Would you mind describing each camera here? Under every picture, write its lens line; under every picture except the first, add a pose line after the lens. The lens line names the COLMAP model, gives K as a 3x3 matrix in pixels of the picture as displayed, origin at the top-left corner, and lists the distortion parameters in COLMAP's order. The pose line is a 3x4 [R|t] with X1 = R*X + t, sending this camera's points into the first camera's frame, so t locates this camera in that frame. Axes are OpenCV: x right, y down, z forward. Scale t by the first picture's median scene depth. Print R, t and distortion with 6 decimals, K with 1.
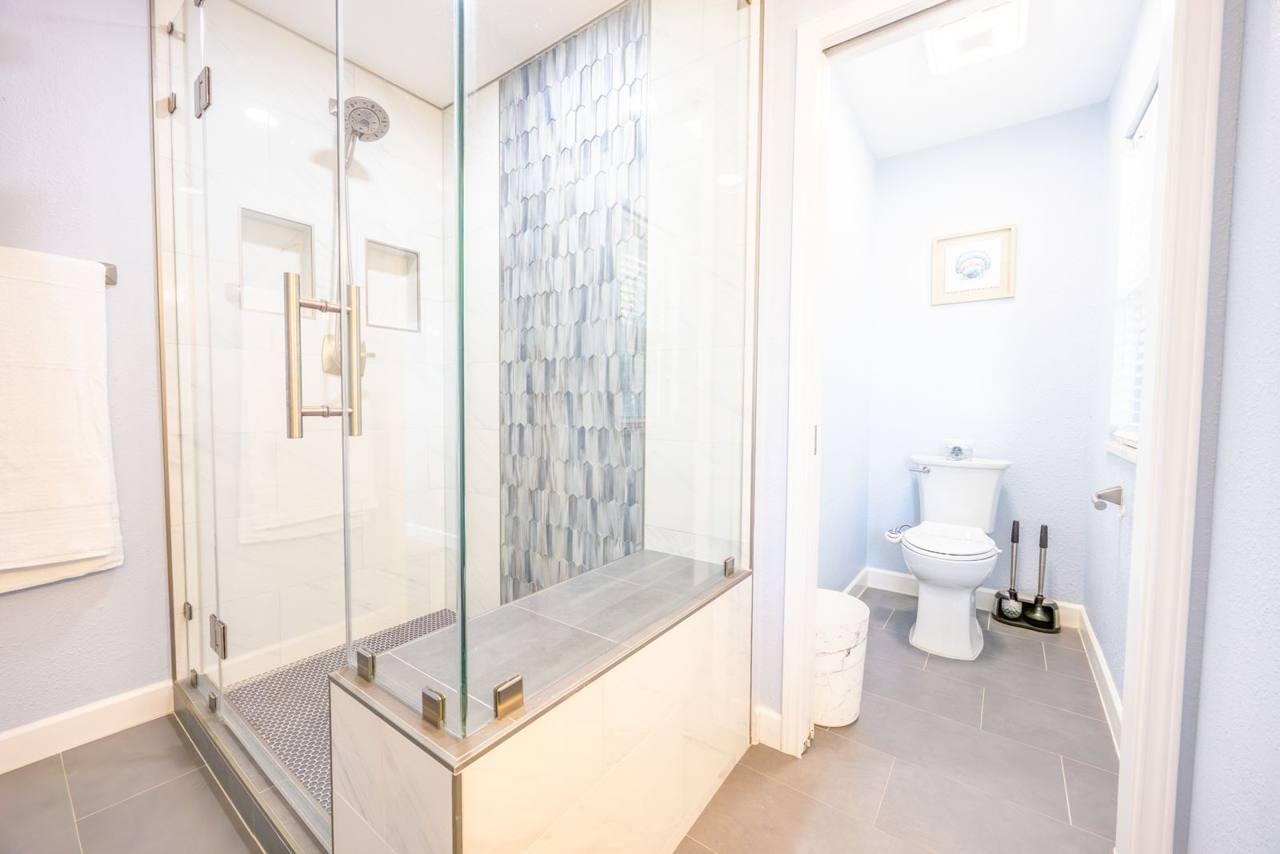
lens RADIAL K [[487.7, 0, 640.0], [0, 487.7, 427.0], [0, 0, 1]] dist [0.000386, 0.000022]
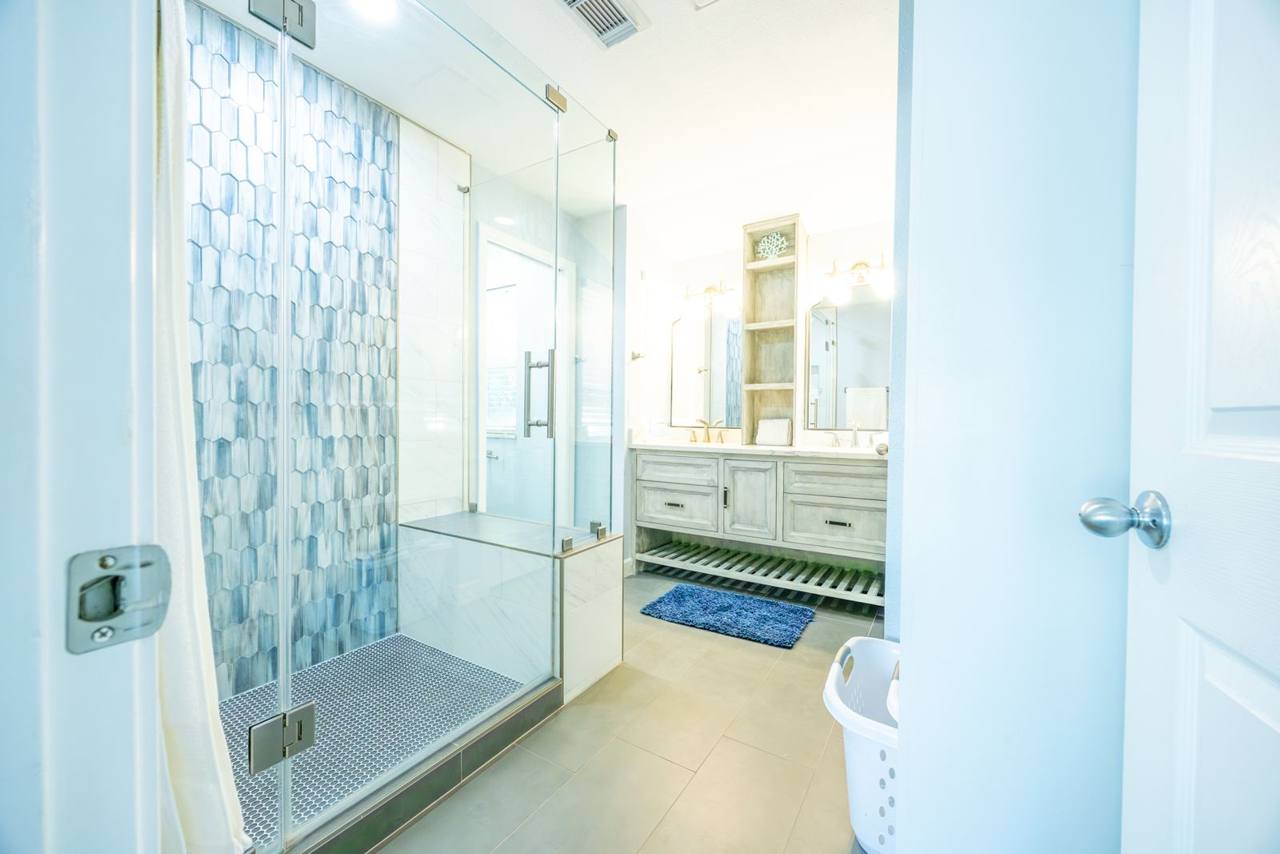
lens RADIAL K [[487.7, 0, 640.0], [0, 487.7, 427.0], [0, 0, 1]] dist [0.000386, 0.000022]
pose [[0.883511, -0.010413, 0.468295, -0.016842], [0.020767, 0.999641, -0.016952, 0.011746], [-0.467950, 0.024703, 0.883410, -0.294782]]
